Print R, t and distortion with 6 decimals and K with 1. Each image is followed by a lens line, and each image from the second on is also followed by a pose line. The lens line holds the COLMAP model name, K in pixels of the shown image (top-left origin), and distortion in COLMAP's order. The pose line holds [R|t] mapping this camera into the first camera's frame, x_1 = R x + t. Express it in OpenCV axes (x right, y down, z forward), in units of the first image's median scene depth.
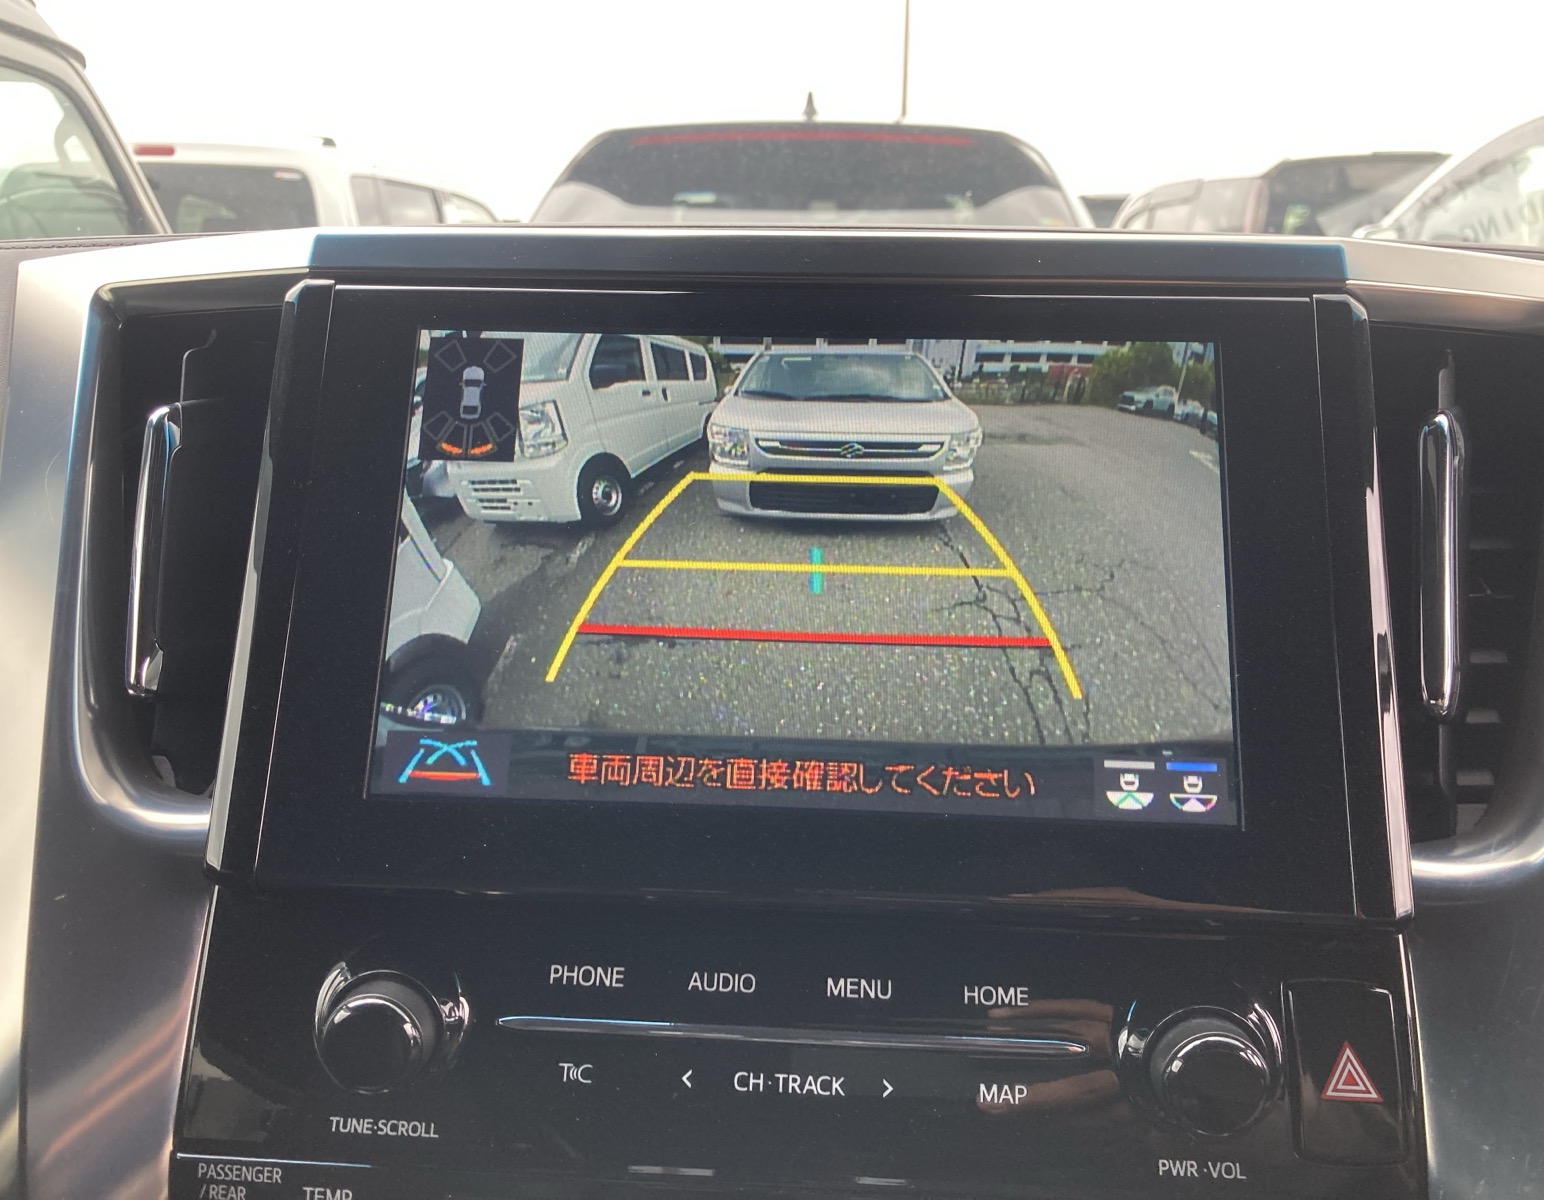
lens RADIAL K [[1352.5, 0, 772.0], [0, 1352.5, 600.0], [0, 0, 1]] dist [-0.059194, -0.000978]
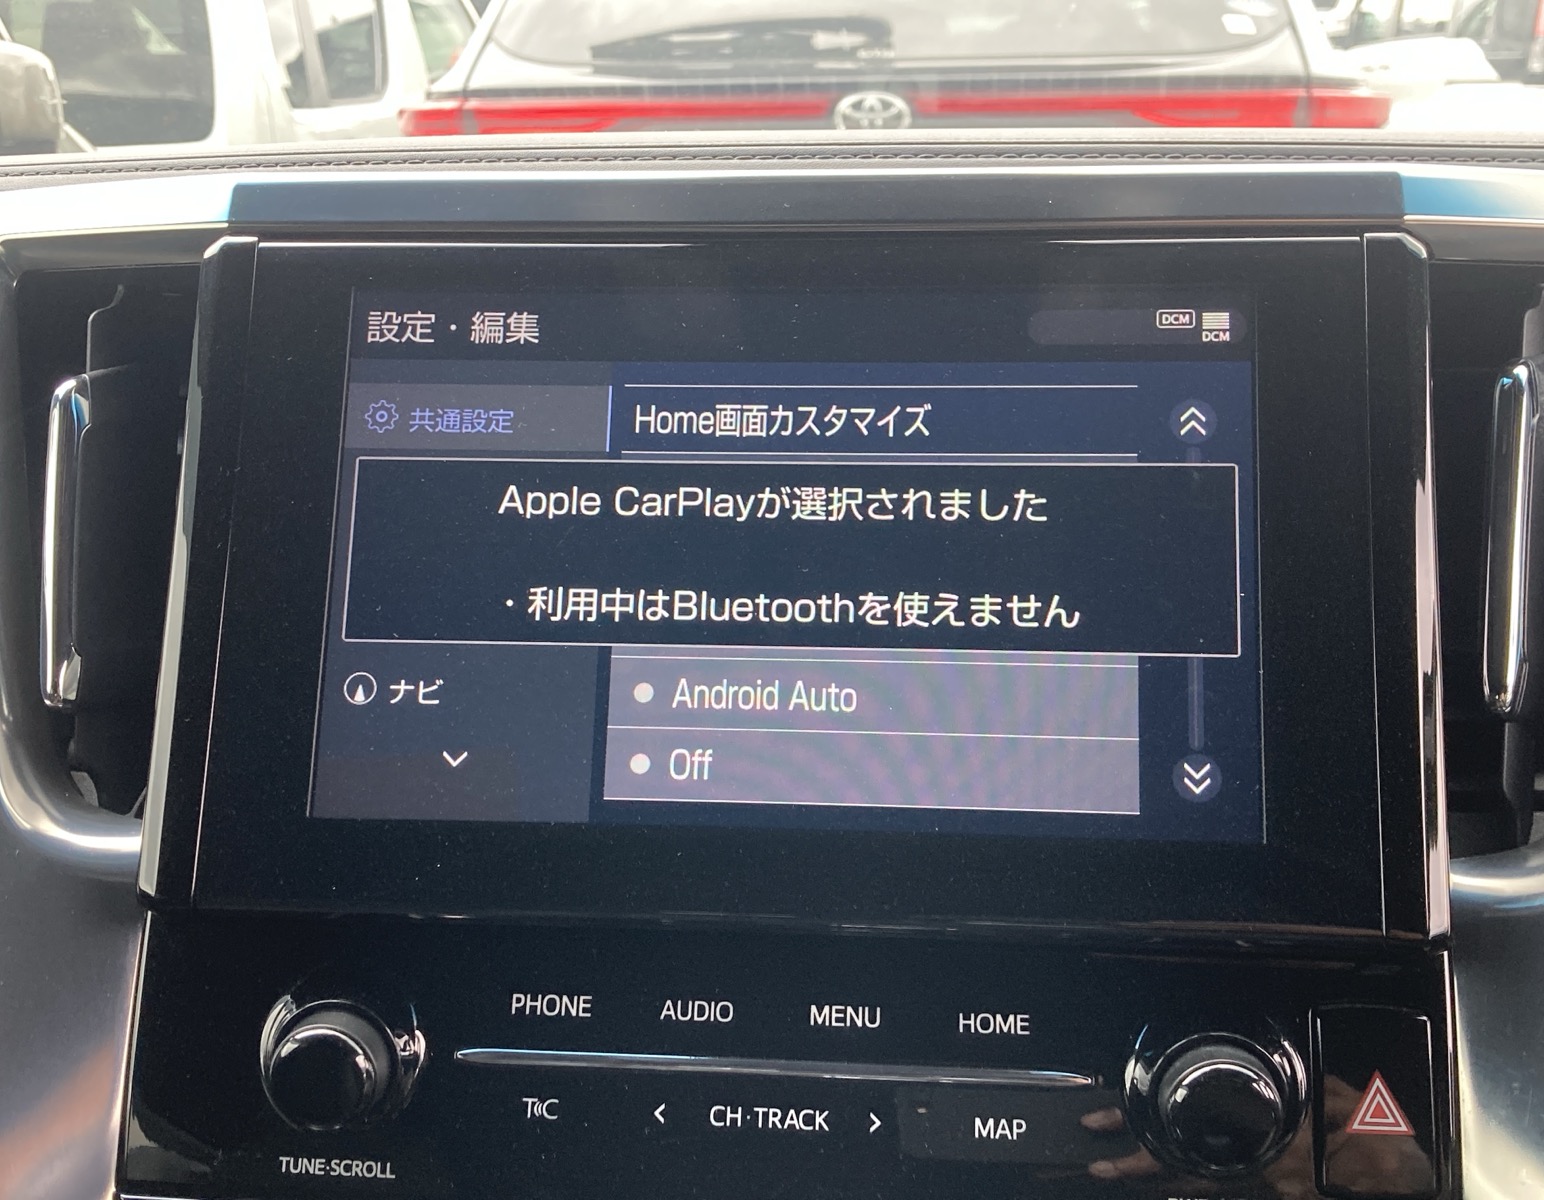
lens RADIAL K [[1936.0, 0, 772.0], [0, 1936.0, 600.0], [0, 0, 1]] dist [0.005423, -0.396597]
pose [[0.998994, -0.014049, -0.042592, 0.075225], [0.015603, 0.999216, 0.036385, -0.044913], [0.042047, -0.037013, 0.998430, -0.313485]]
